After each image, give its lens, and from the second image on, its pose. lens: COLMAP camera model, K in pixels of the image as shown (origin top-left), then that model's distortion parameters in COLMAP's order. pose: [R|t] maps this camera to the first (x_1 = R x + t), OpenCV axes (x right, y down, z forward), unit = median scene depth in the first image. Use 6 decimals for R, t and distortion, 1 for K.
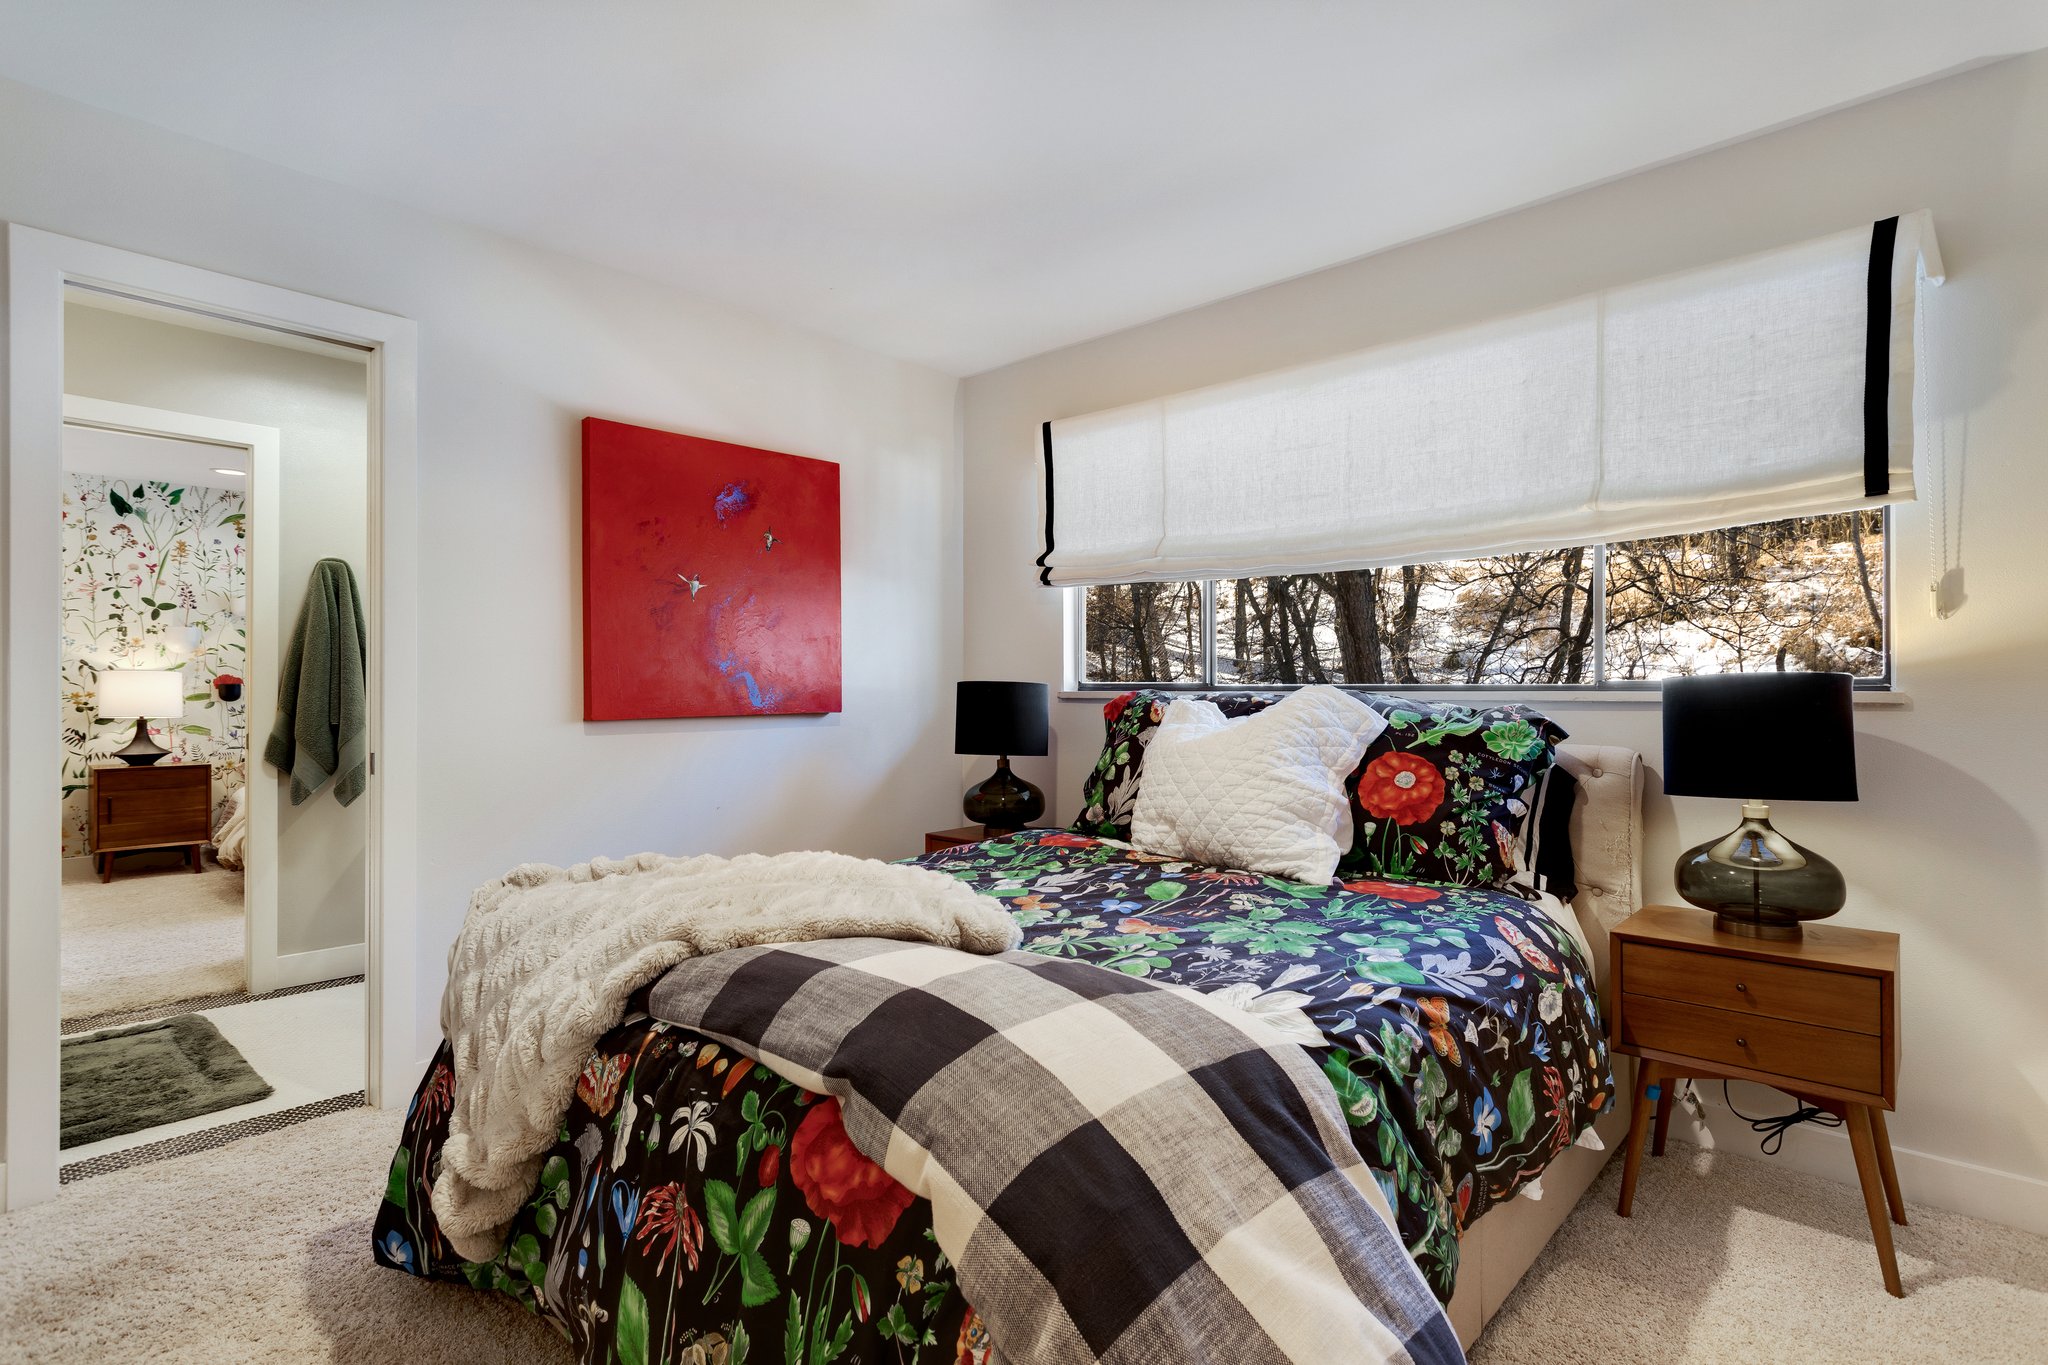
lens RADIAL K [[969.2, 0, 1022.0], [0, 969.2, 687.3], [0, 0, 1]] dist [-0.002657, -0.000722]
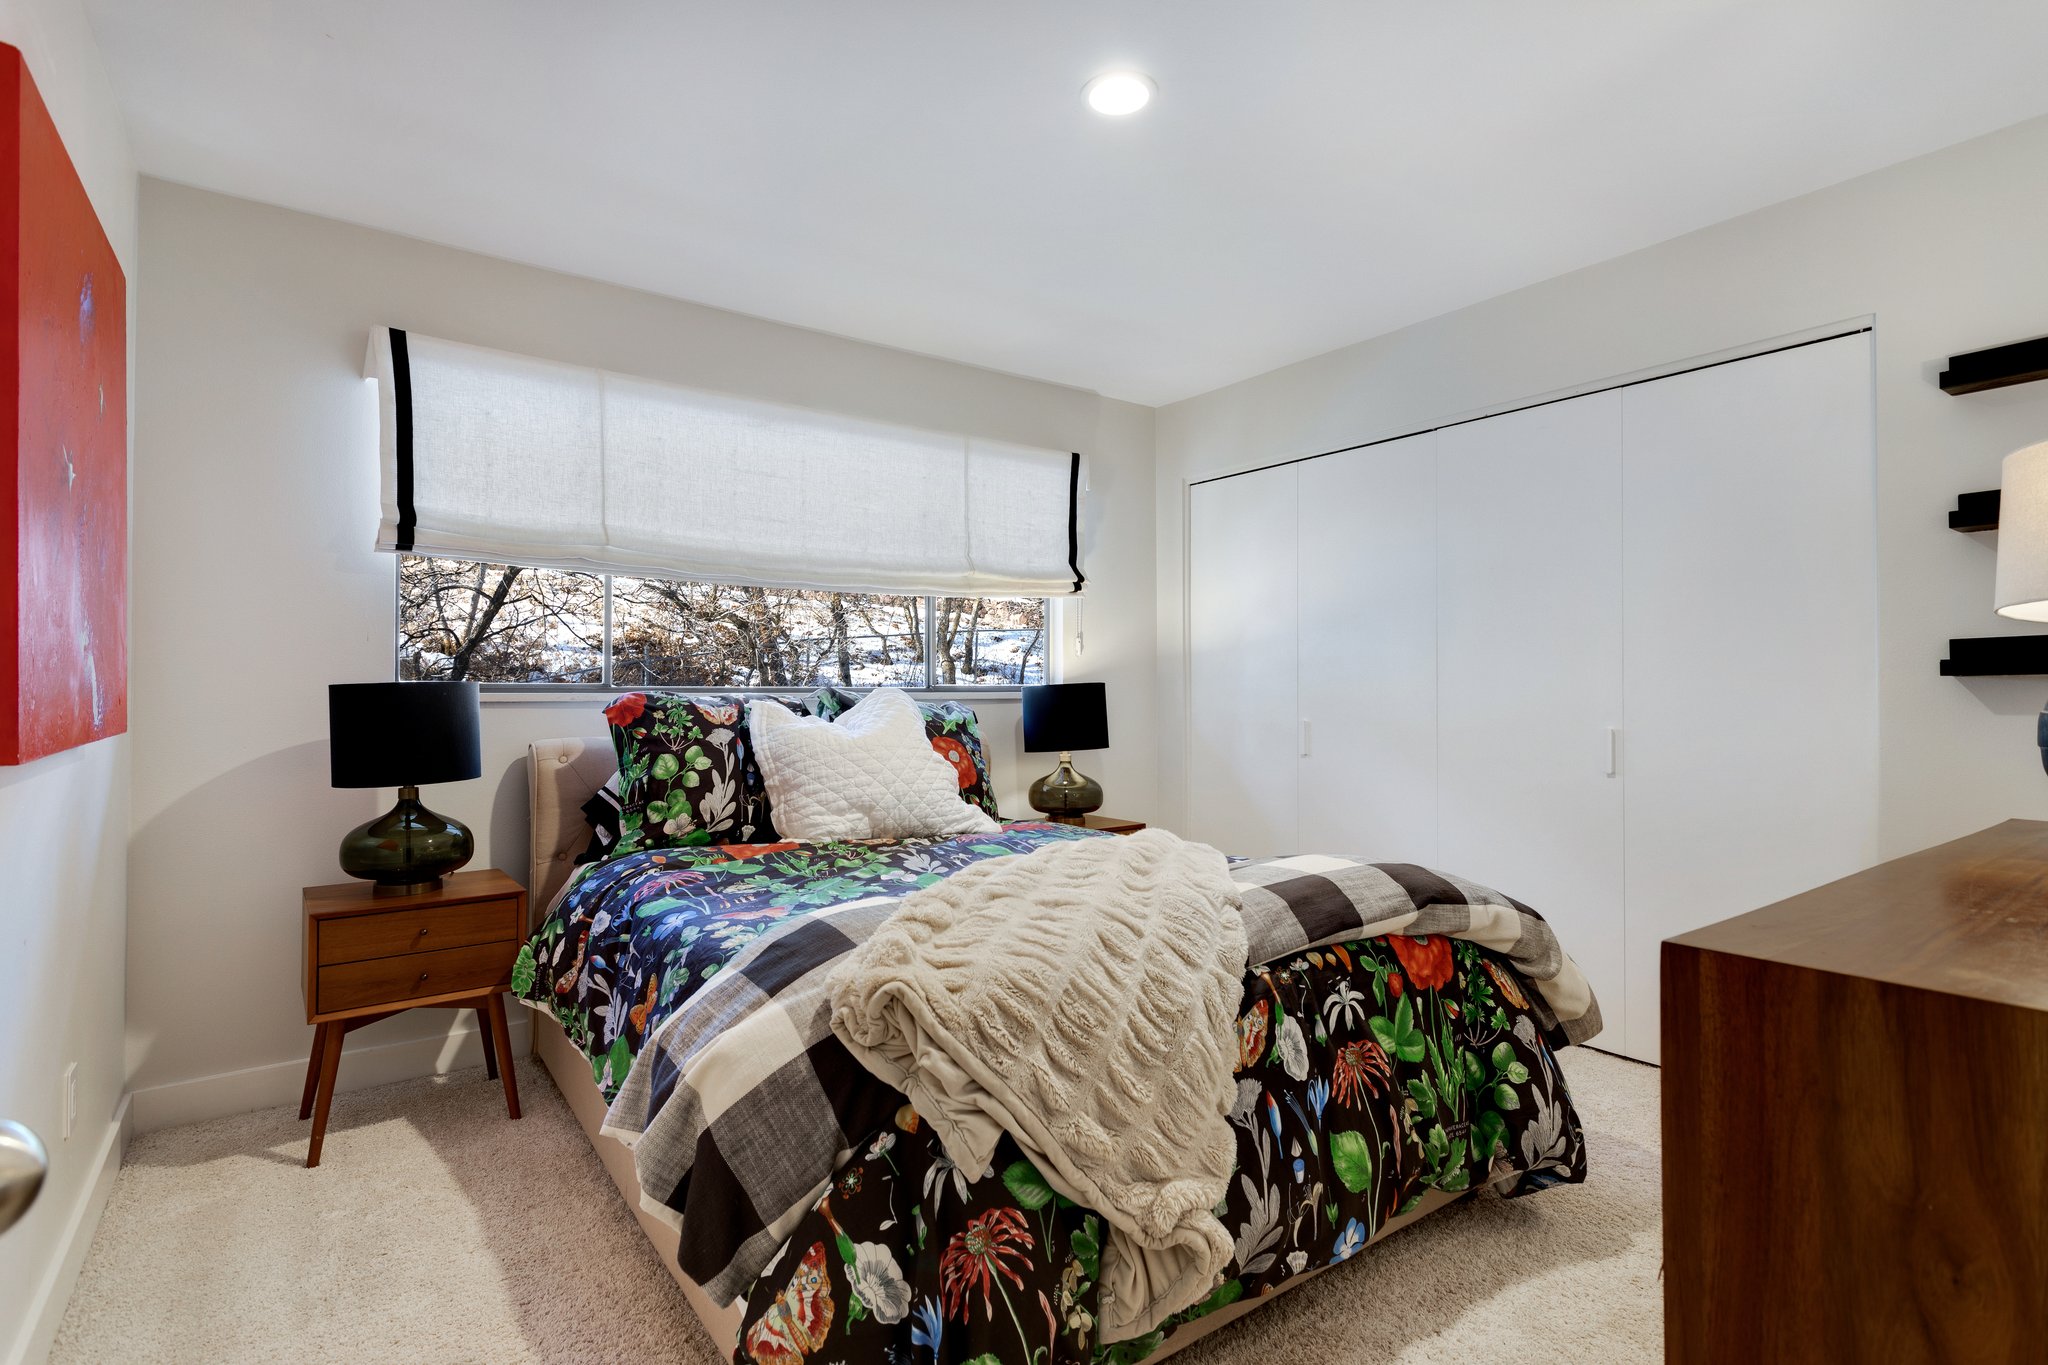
lens RADIAL K [[969.2, 0, 1026.0], [0, 969.2, 687.7], [0, 0, 1]] dist [-0.002657, -0.000722]
pose [[0.224466, 0.002881, 0.974478, -0.884819], [-0.002486, 0.999994, -0.002384, -0.000208], [-0.974479, -0.001888, 0.224472, 0.551259]]
